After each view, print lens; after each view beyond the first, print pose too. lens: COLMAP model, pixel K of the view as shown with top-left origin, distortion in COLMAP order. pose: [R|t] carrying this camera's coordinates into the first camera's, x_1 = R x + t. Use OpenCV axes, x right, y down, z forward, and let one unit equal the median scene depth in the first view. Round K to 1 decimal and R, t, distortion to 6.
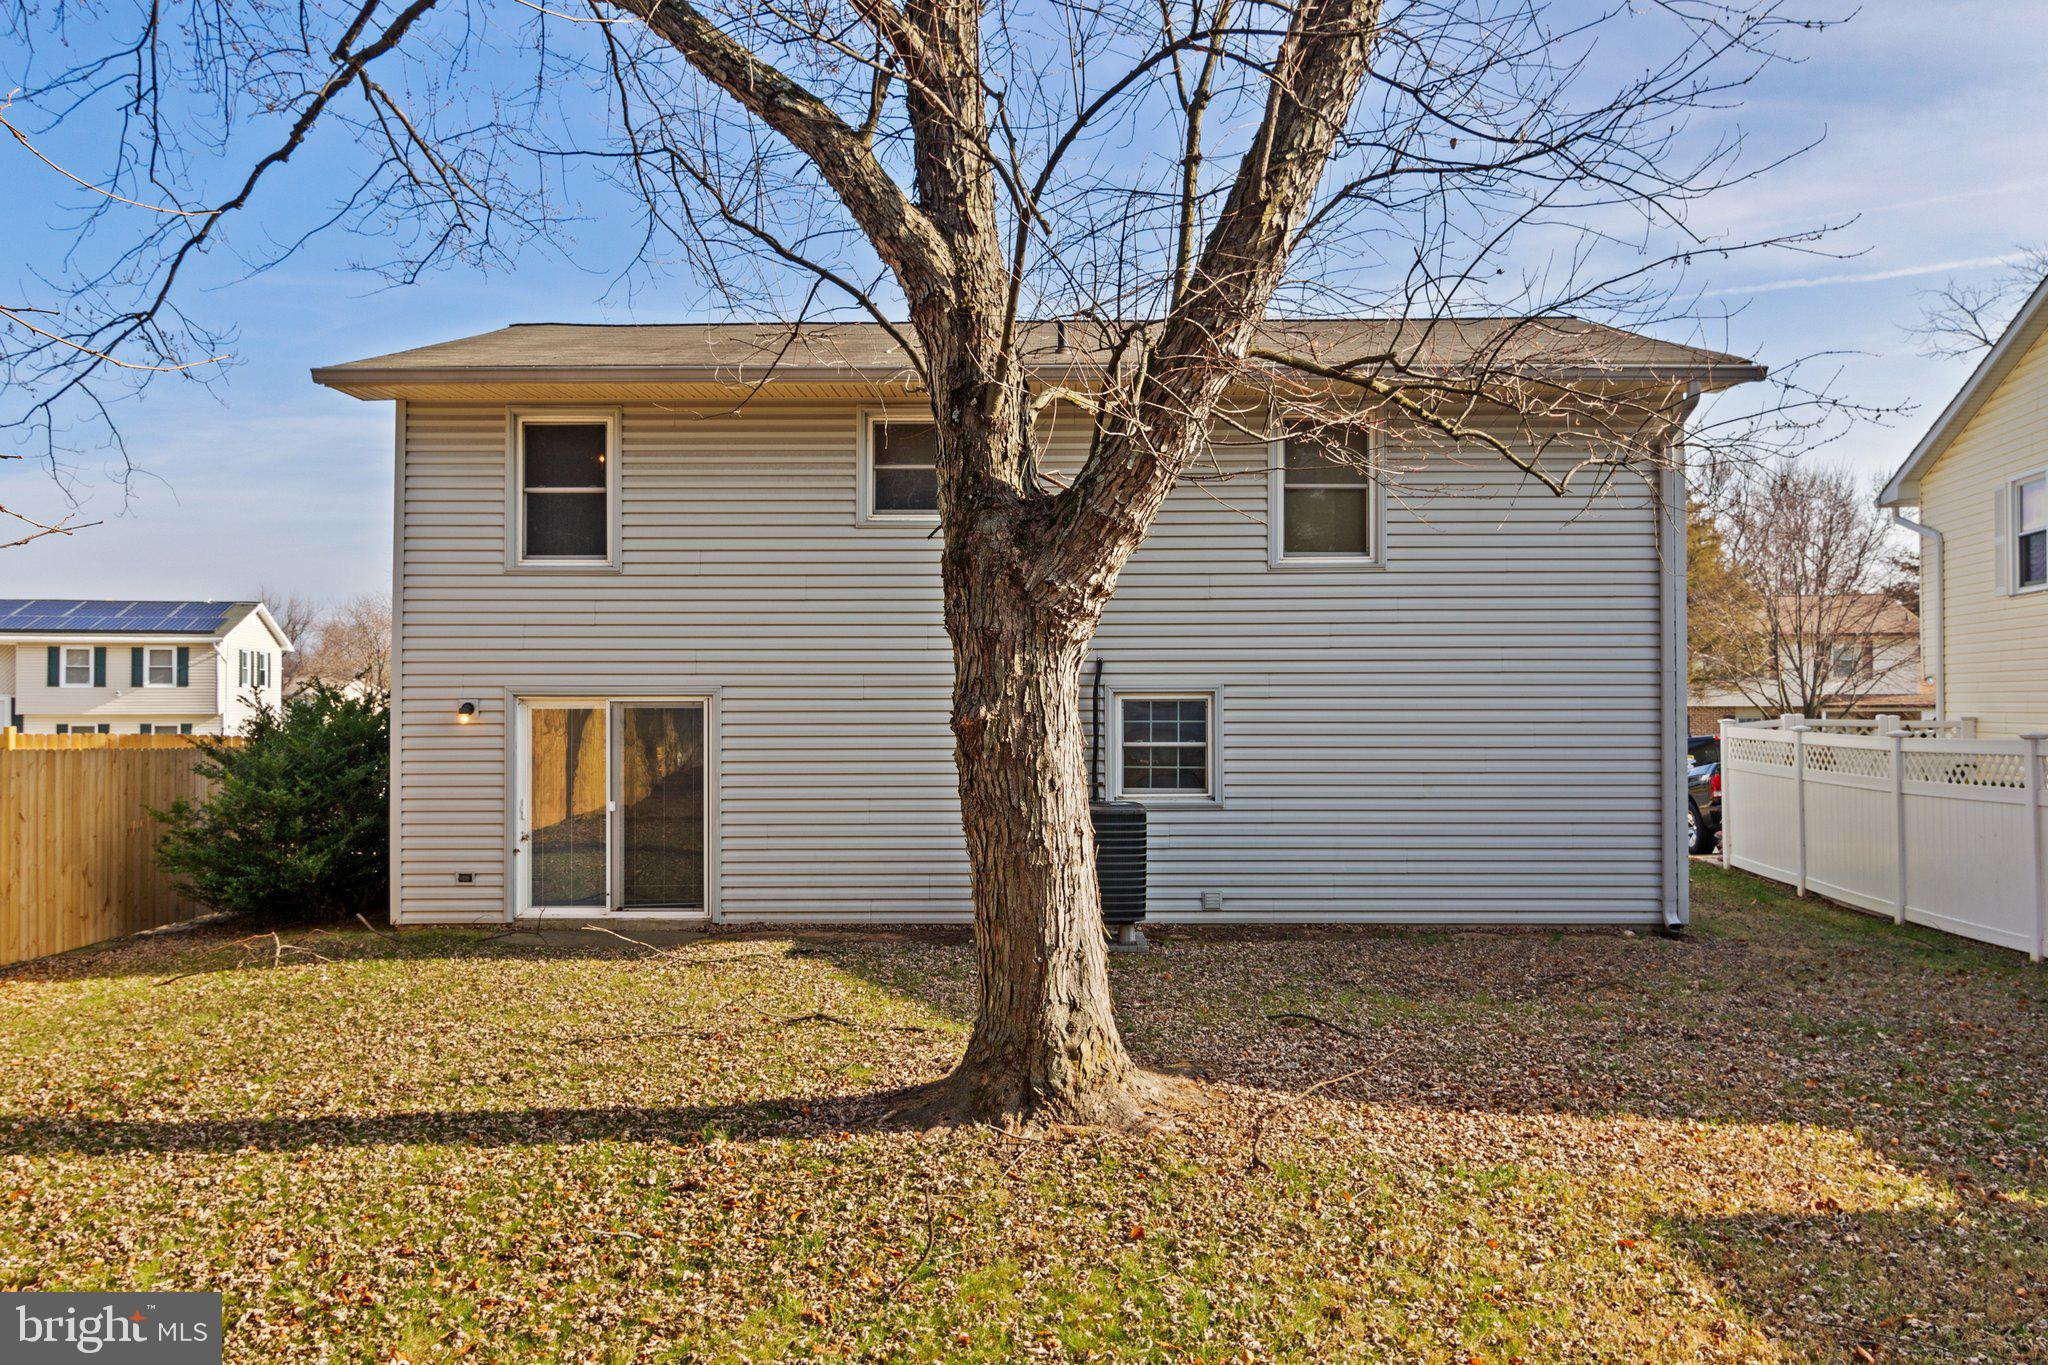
lens RADIAL K [[1511.5, 0, 1033.7], [0, 1511.5, 627.2], [0, 0, 1]] dist [0.003085, -0.001657]
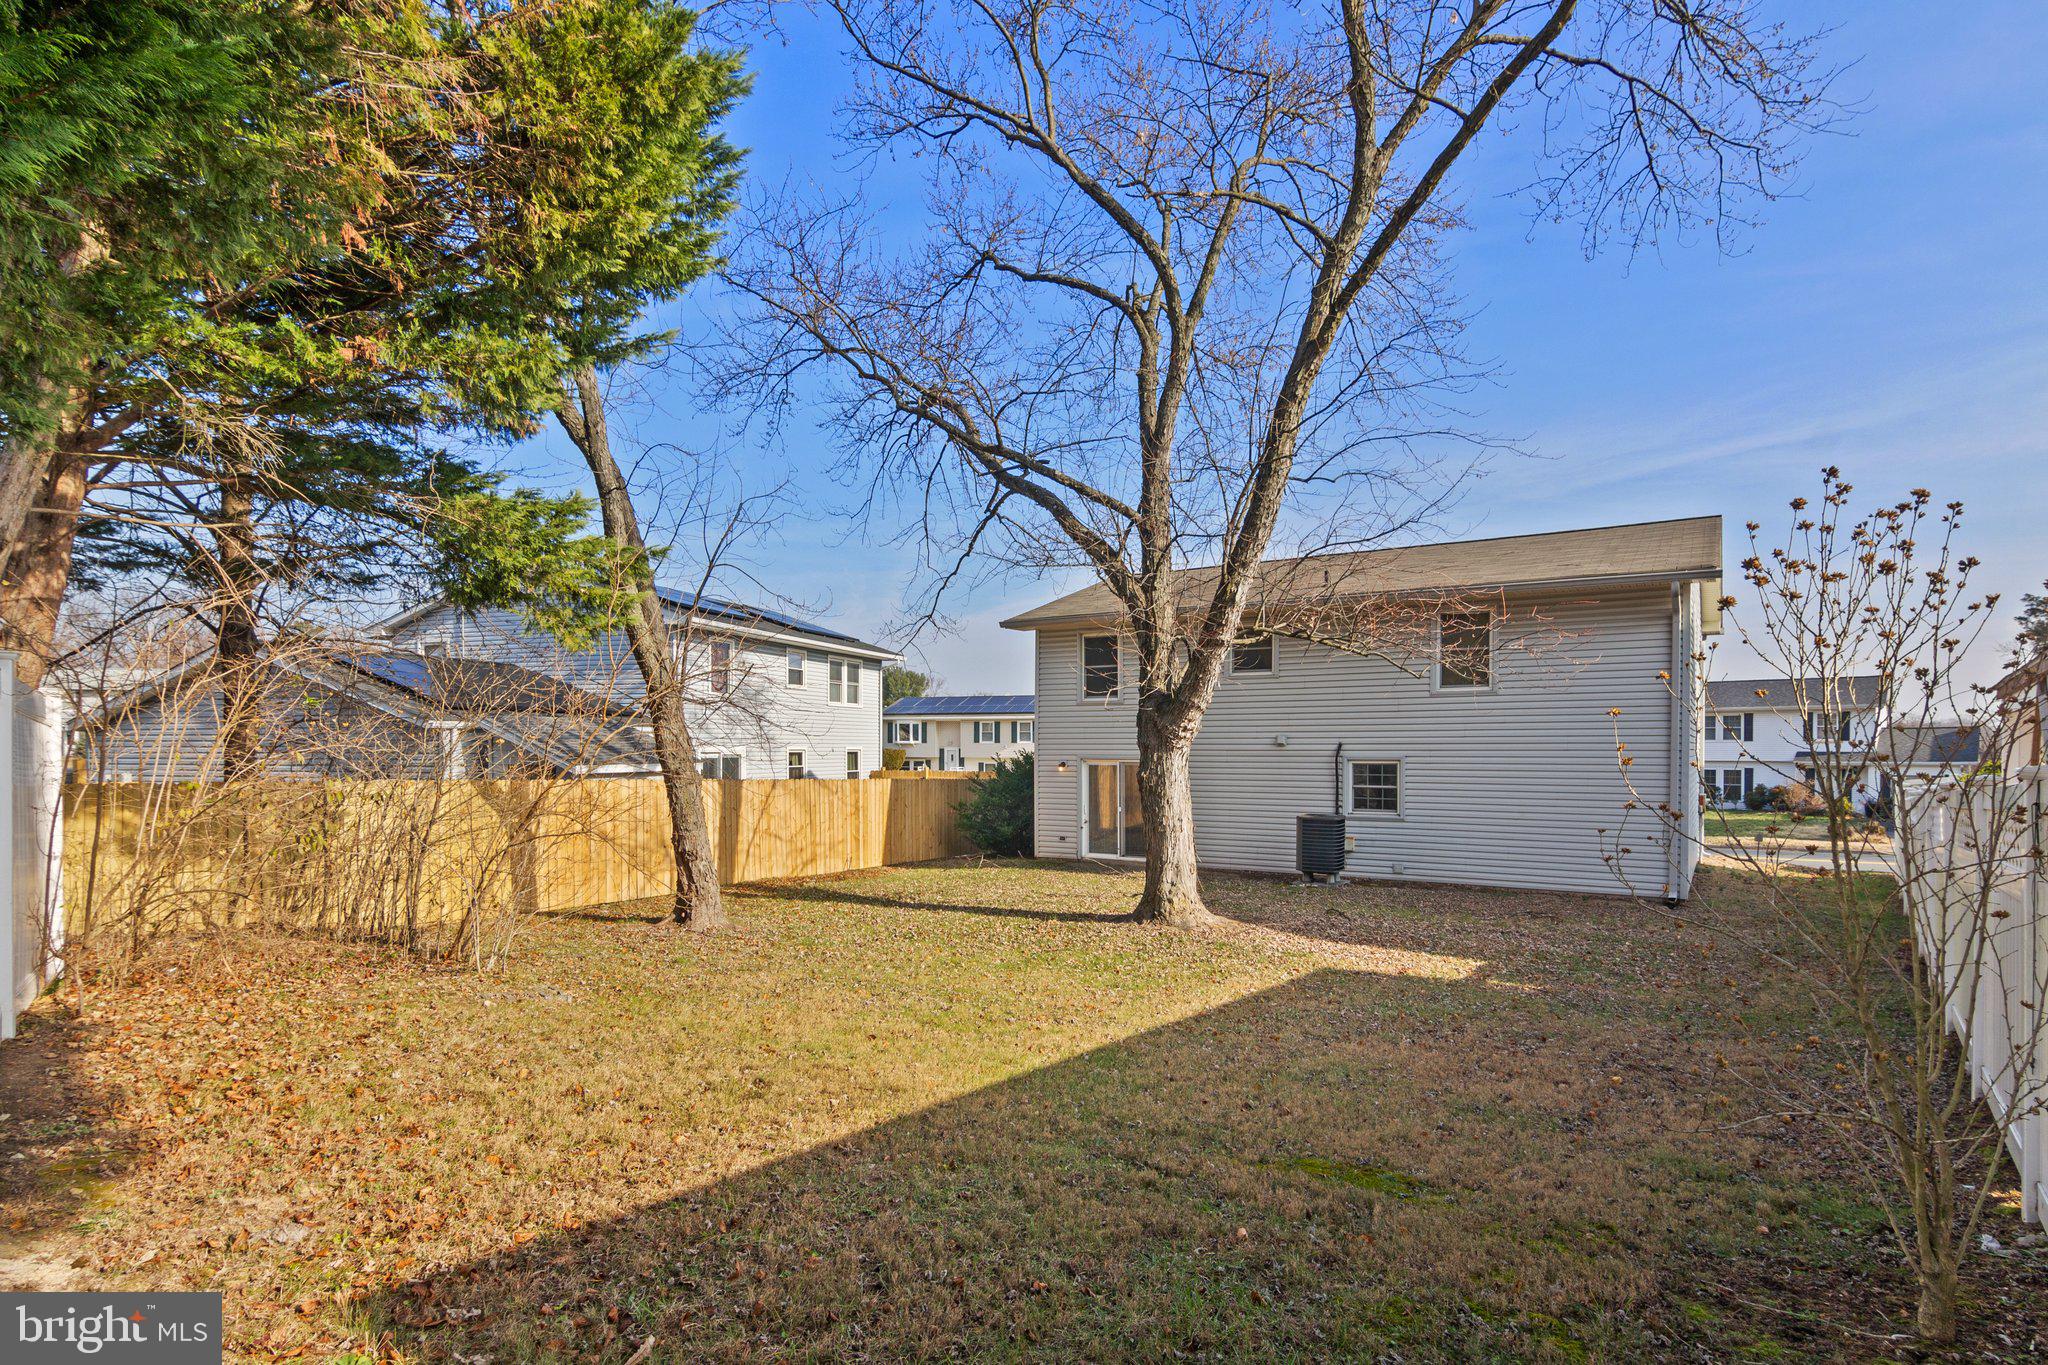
lens RADIAL K [[1047.2, 0, 1033.9], [0, 1047.2, 692.9], [0, 0, 1]] dist [0.001397, 0.000836]
pose [[0.854805, -0.024904, -0.518352, 0.421647], [0.023870, 0.999678, -0.008665, -0.042711], [0.518400, -0.004967, 0.855124, -0.386172]]
